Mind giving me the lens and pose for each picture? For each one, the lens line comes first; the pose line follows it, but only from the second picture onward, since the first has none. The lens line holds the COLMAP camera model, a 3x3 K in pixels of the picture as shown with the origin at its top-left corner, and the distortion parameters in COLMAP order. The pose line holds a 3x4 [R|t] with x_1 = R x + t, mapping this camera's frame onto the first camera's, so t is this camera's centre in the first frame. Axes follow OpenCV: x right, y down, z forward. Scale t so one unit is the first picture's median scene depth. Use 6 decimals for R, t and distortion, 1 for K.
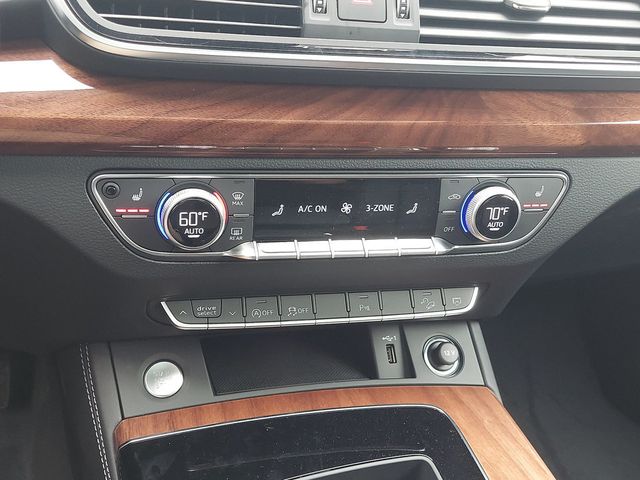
lens RADIAL K [[574.7, 0, 320.0], [0, 574.7, 240.0], [0, 0, 1]] dist [0.062044, -0.002385]
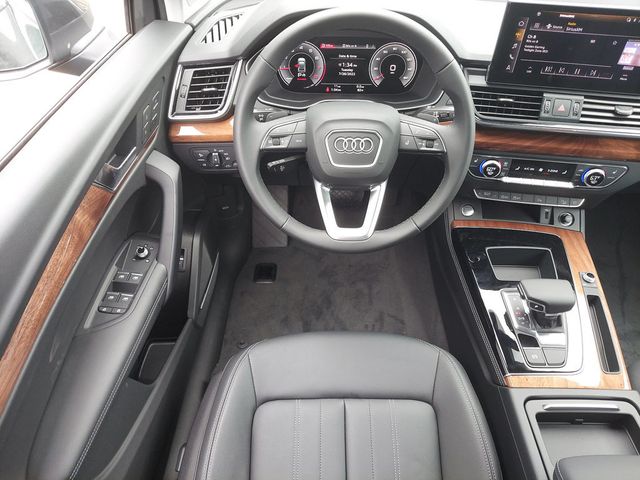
lens RADIAL K [[574.7, 0, 320.0], [0, 574.7, 240.0], [0, 0, 1]] dist [0.062044, -0.002385]
pose [[0.944601, 0.193899, -0.264824, -0.172217], [-0.091072, 0.930005, 0.356084, -0.691191], [0.315332, -0.312240, 0.896143, -2.227880]]
